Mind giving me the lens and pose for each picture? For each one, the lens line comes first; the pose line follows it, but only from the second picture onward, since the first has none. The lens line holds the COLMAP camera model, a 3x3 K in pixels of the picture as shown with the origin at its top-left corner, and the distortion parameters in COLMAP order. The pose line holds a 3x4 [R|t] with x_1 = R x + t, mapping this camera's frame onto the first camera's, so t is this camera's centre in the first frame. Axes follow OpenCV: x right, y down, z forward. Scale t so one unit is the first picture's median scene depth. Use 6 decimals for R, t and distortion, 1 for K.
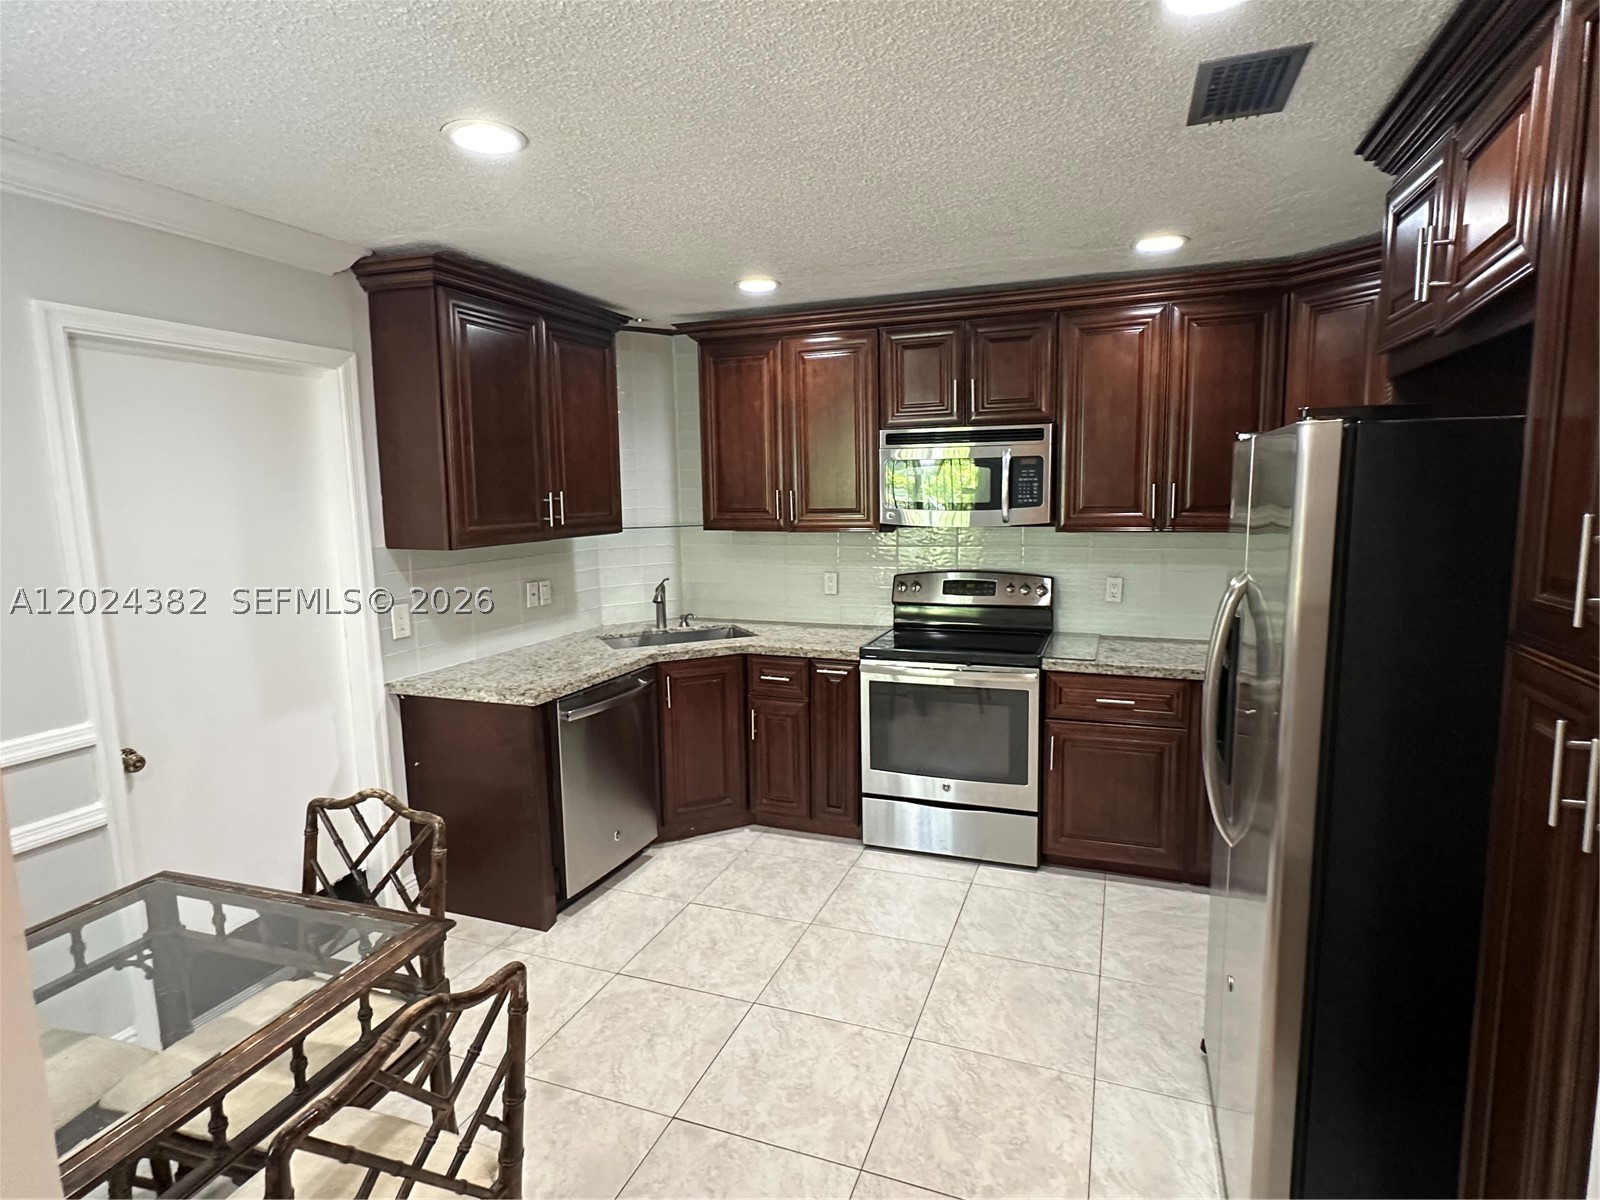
lens RADIAL K [[834.2, 0, 805.3], [0, 834.2, 593.5], [0, 0, 1]] dist [0.003576, 0.000233]
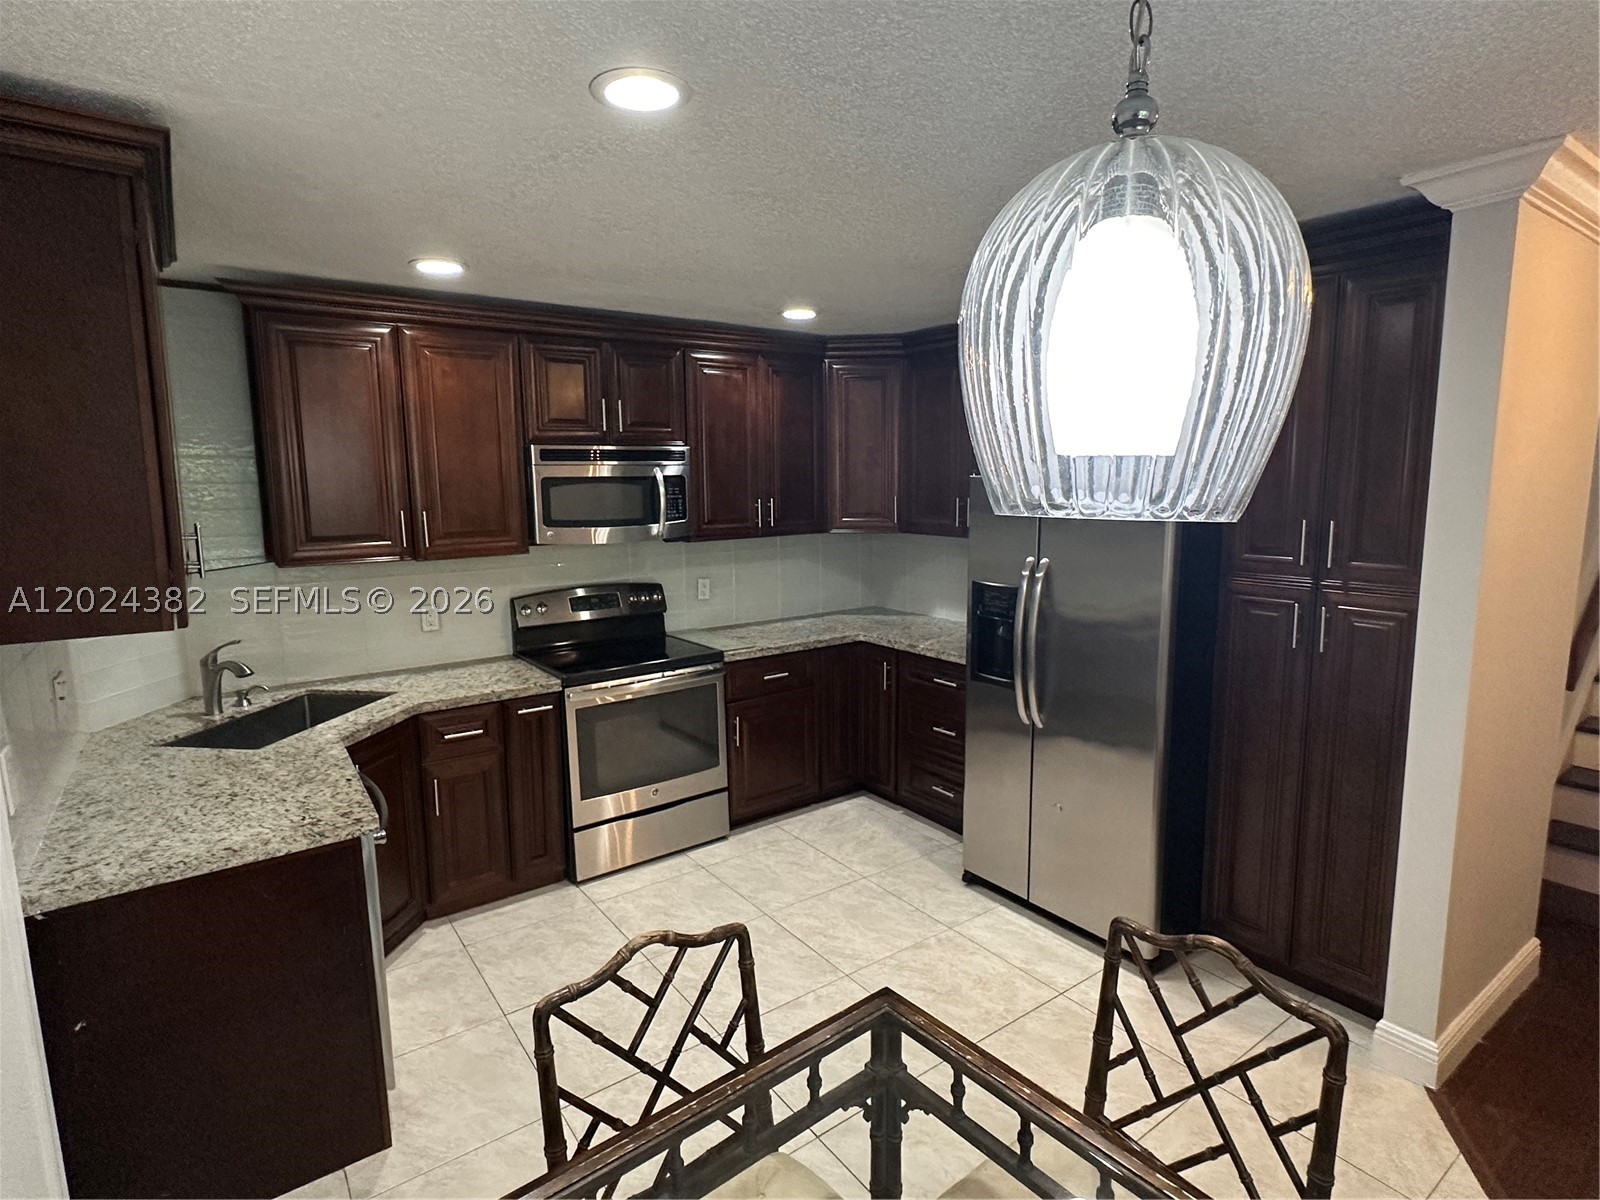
lens RADIAL K [[834.2, 0, 805.3], [0, 834.2, 593.5], [0, 0, 1]] dist [0.003576, 0.000233]
pose [[0.546011, -0.106232, 0.831016, -0.570393], [0.109551, 0.992464, 0.054891, -0.051029], [-0.830585, 0.061067, 0.553534, 0.252165]]
